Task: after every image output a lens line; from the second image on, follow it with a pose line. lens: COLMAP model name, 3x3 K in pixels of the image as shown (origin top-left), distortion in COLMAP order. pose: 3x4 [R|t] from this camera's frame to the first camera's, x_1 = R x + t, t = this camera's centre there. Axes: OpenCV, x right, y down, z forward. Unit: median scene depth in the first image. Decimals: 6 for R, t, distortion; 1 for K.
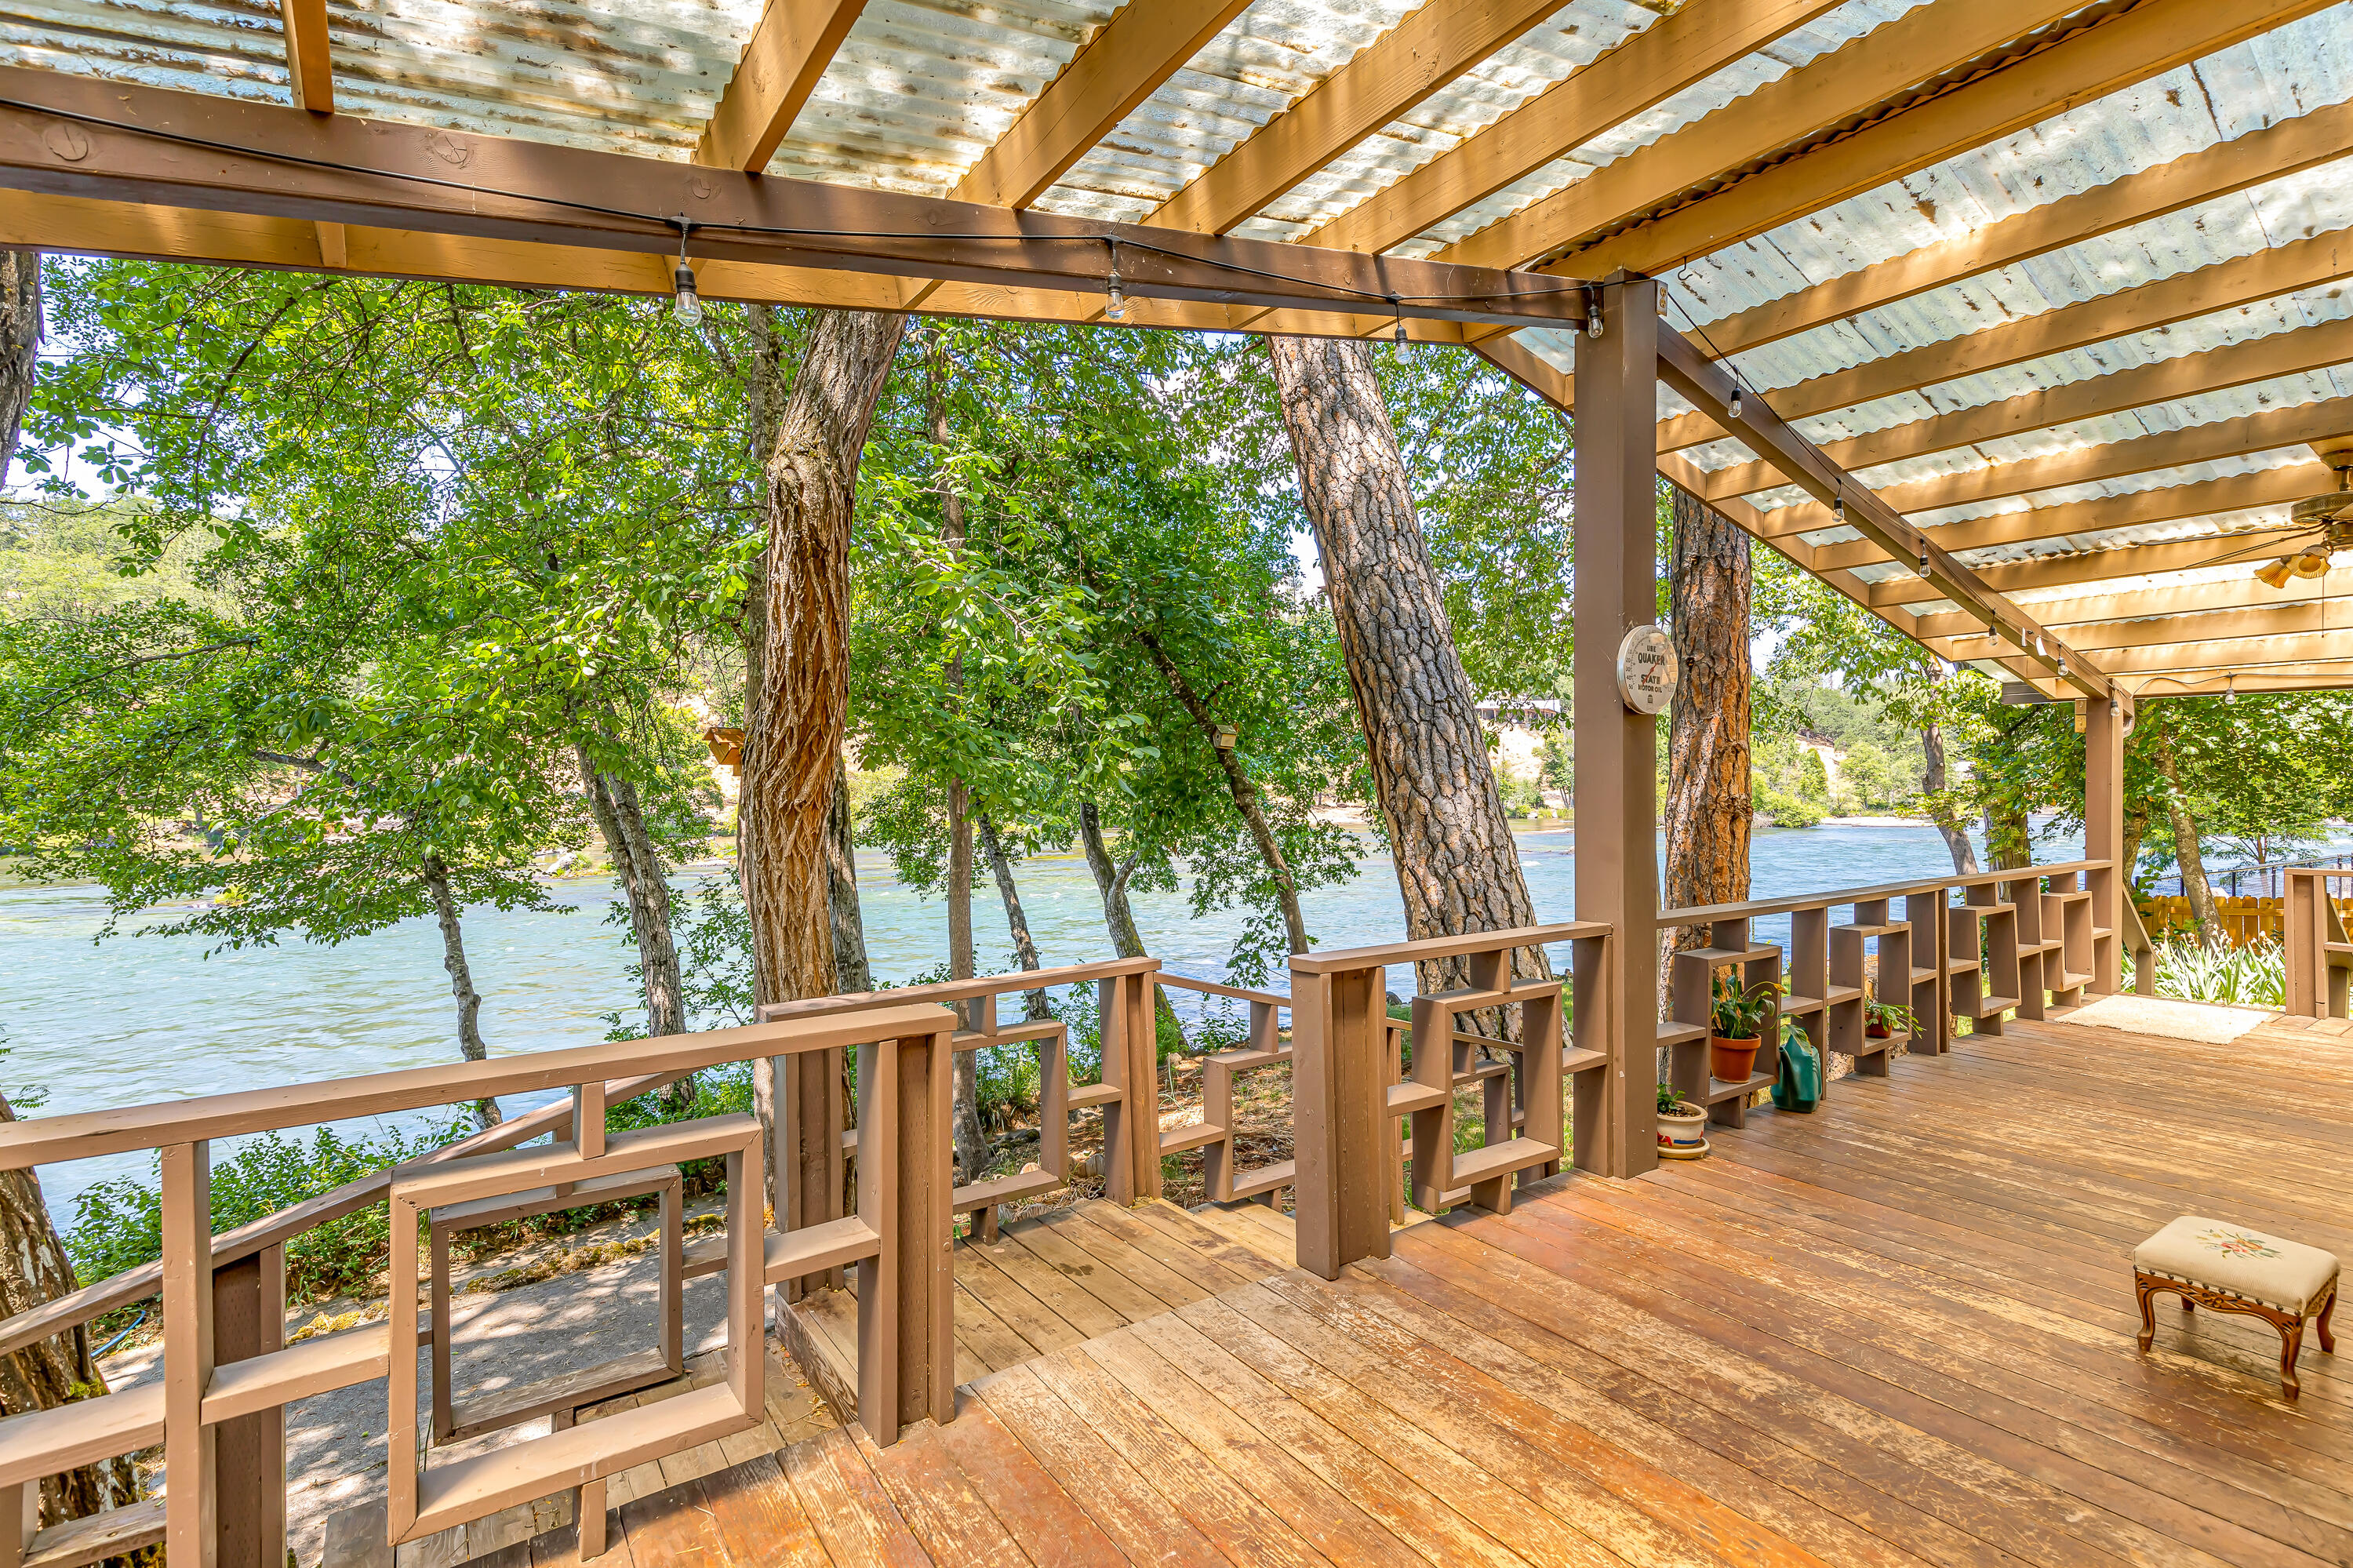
lens RADIAL K [[1079.0, 0, 1232.8], [0, 1079.0, 791.4], [0, 0, 1]] dist [0.011536, -0.001485]
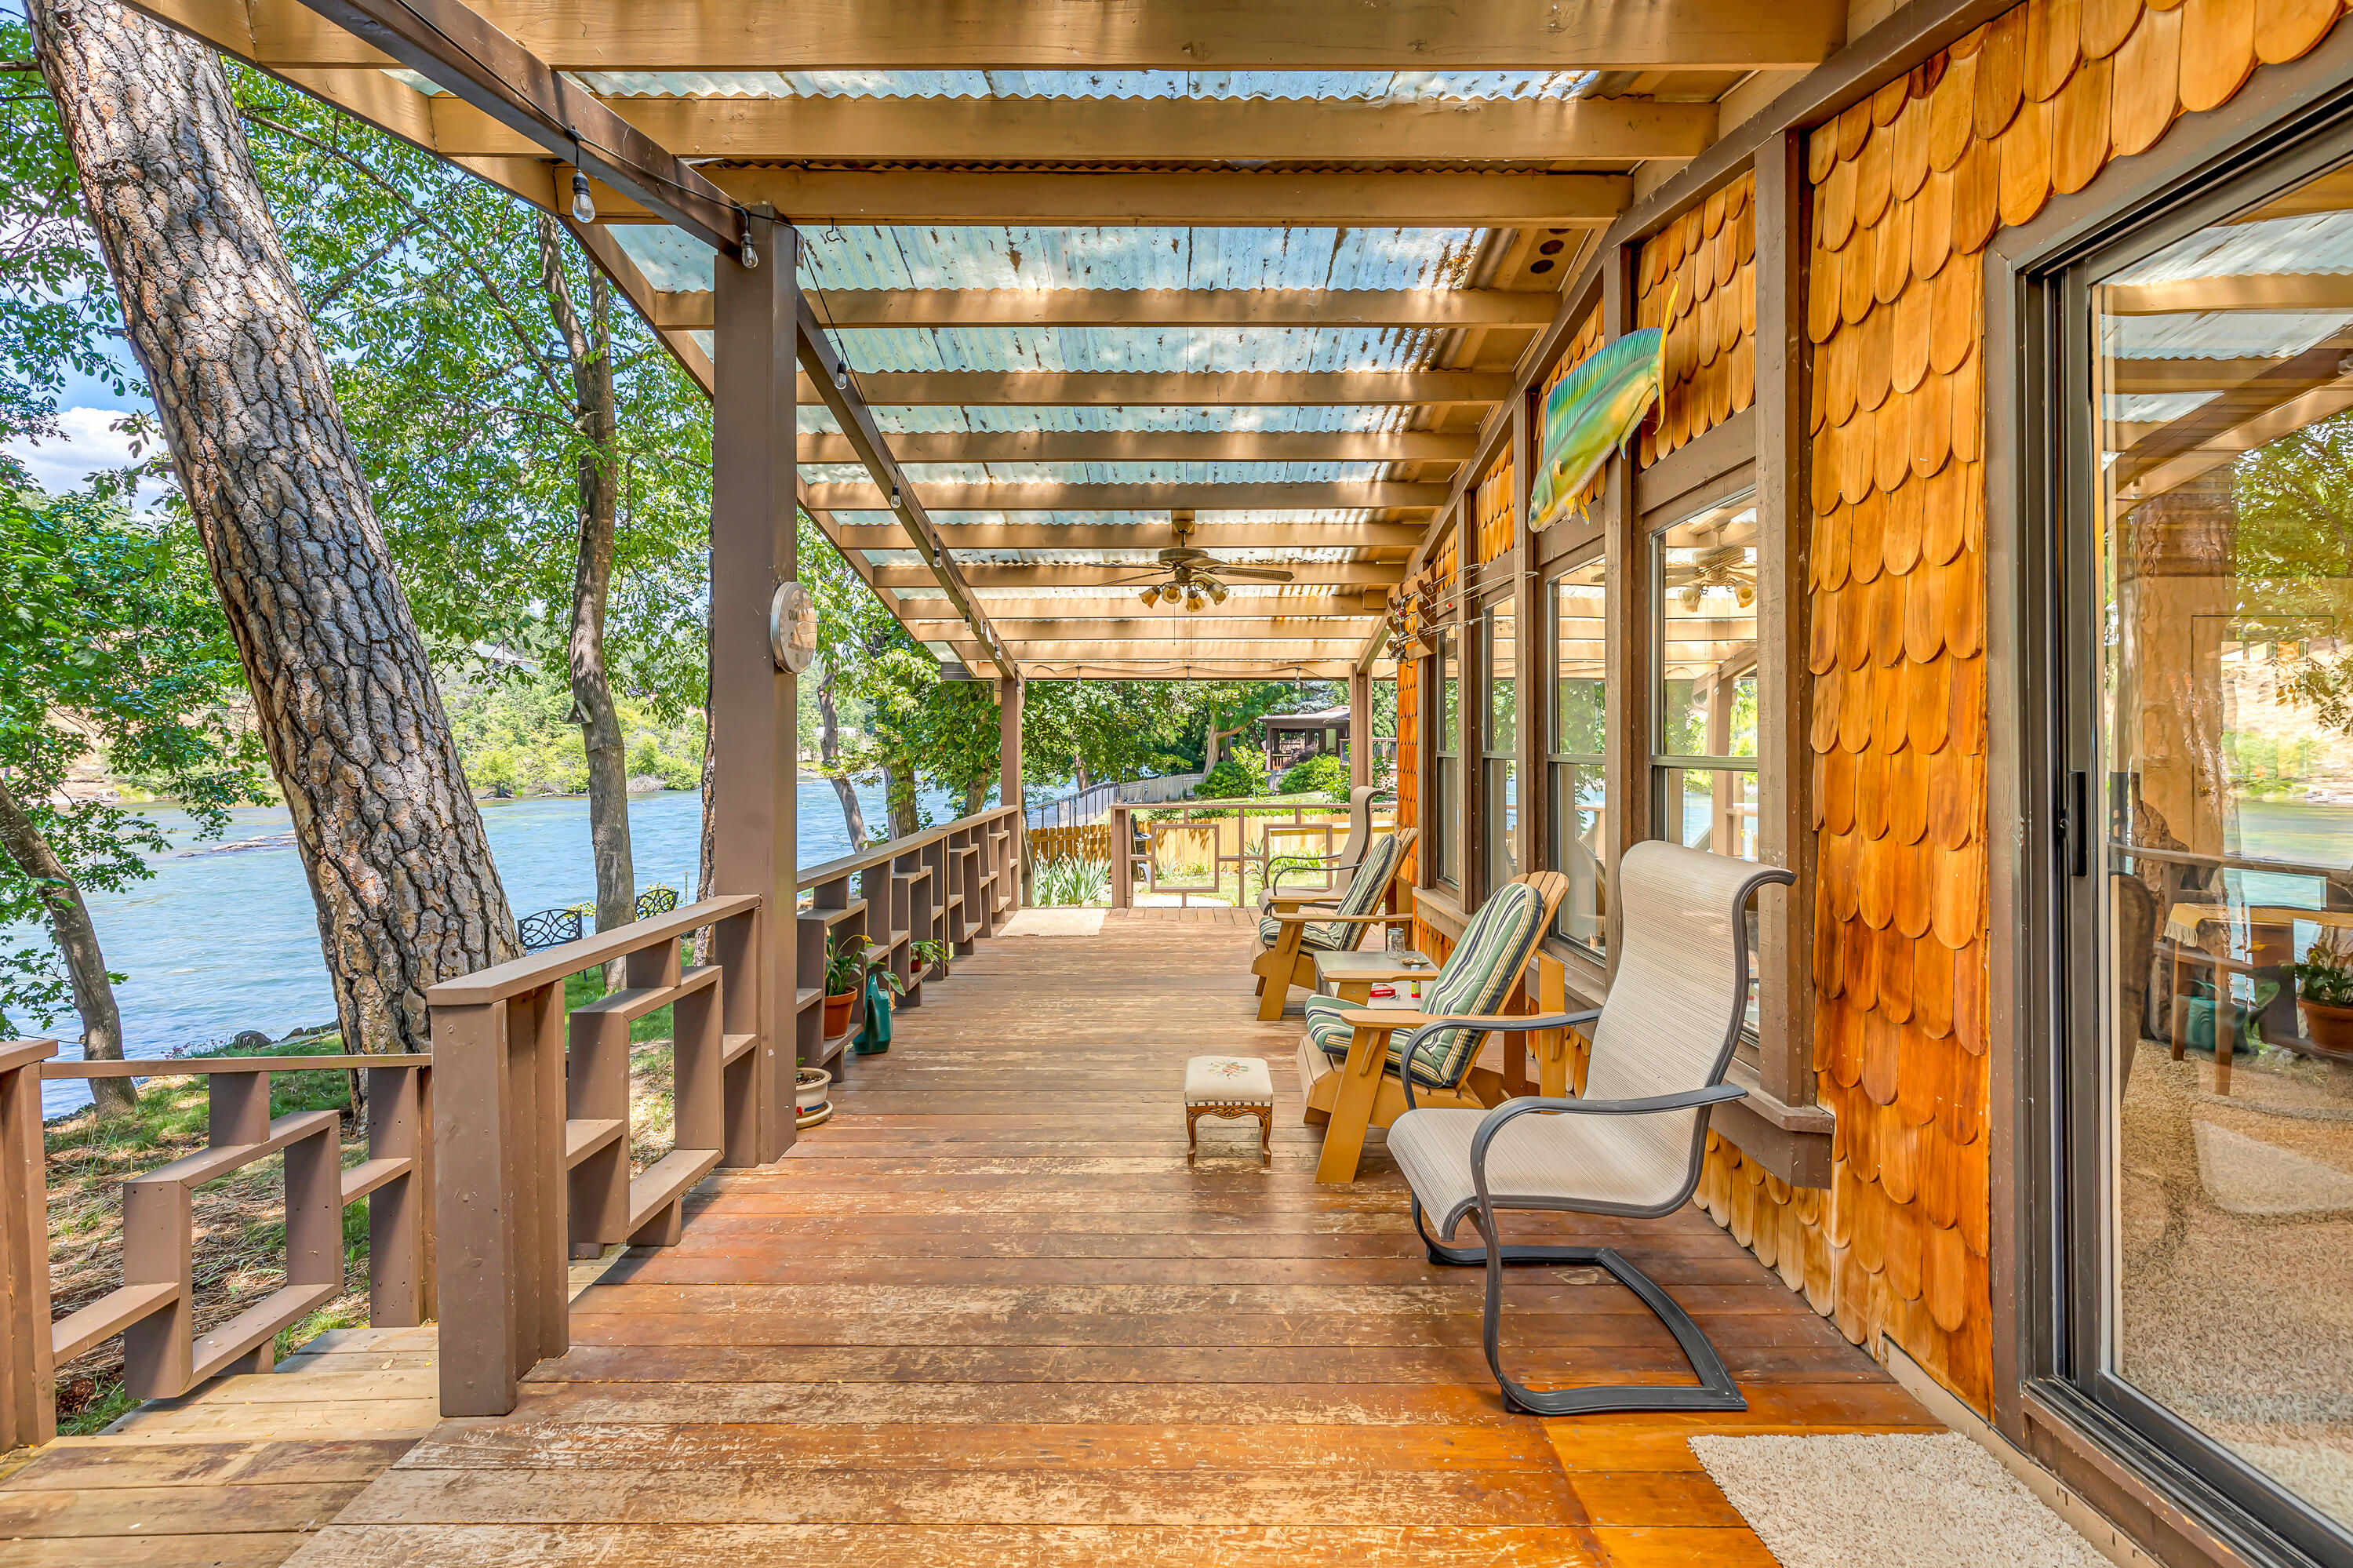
lens RADIAL K [[1079.0, 0, 1187.9], [0, 1079.0, 742.1], [0, 0, 1]] dist [0.011536, -0.001485]
pose [[0.610697, 0.000882, 0.791864, -0.126919], [0.008200, 0.999939, -0.007438, -0.000226], [-0.791822, 0.011035, 0.610652, 0.098556]]
